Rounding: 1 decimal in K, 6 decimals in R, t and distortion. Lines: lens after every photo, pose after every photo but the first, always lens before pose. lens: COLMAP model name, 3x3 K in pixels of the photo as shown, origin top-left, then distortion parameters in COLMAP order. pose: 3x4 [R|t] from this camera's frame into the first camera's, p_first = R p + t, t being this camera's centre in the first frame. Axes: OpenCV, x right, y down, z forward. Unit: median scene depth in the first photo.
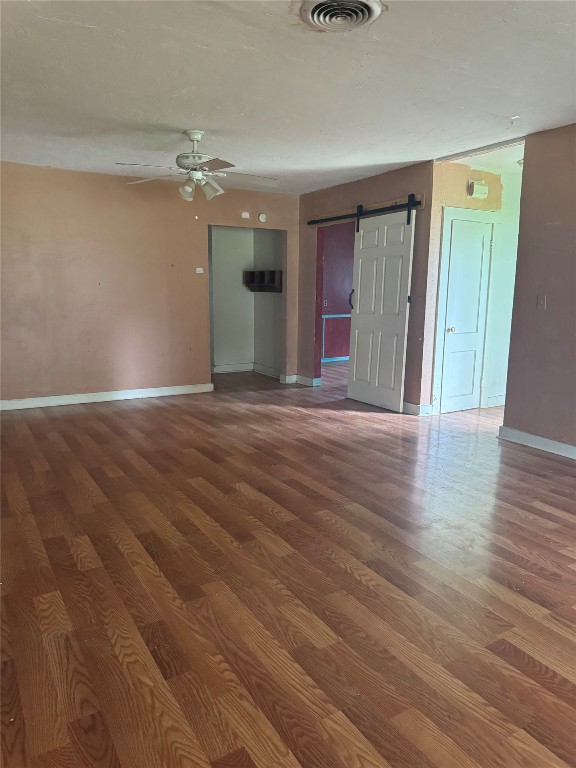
lens RADIAL K [[541.8, 0, 287.4], [0, 541.8, 384.5], [0, 0, 1]] dist [0.041110, -0.056235]
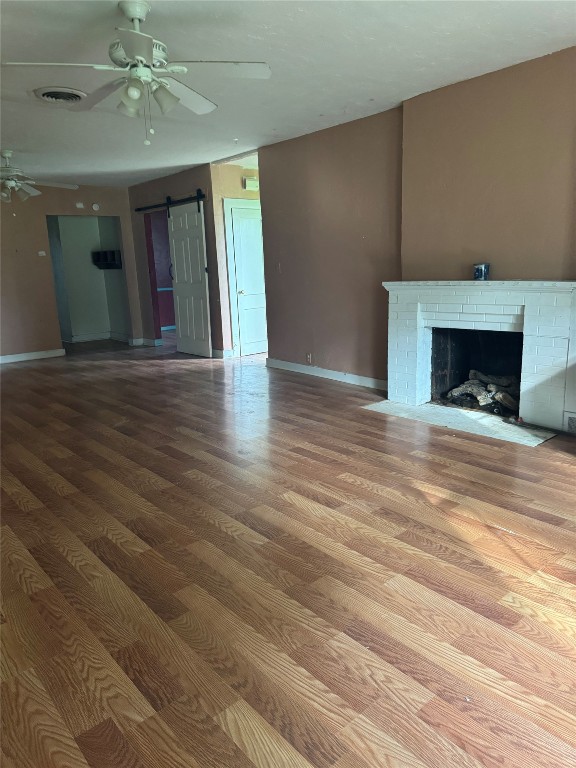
lens RADIAL K [[541.8, 0, 287.8], [0, 541.8, 380.9], [0, 0, 1]] dist [0.041110, -0.056235]
pose [[0.983763, -0.084095, 0.158551, 0.180523], [0.077698, 0.995909, 0.046132, 0.062334], [-0.161781, -0.033064, 0.986273, -0.319564]]
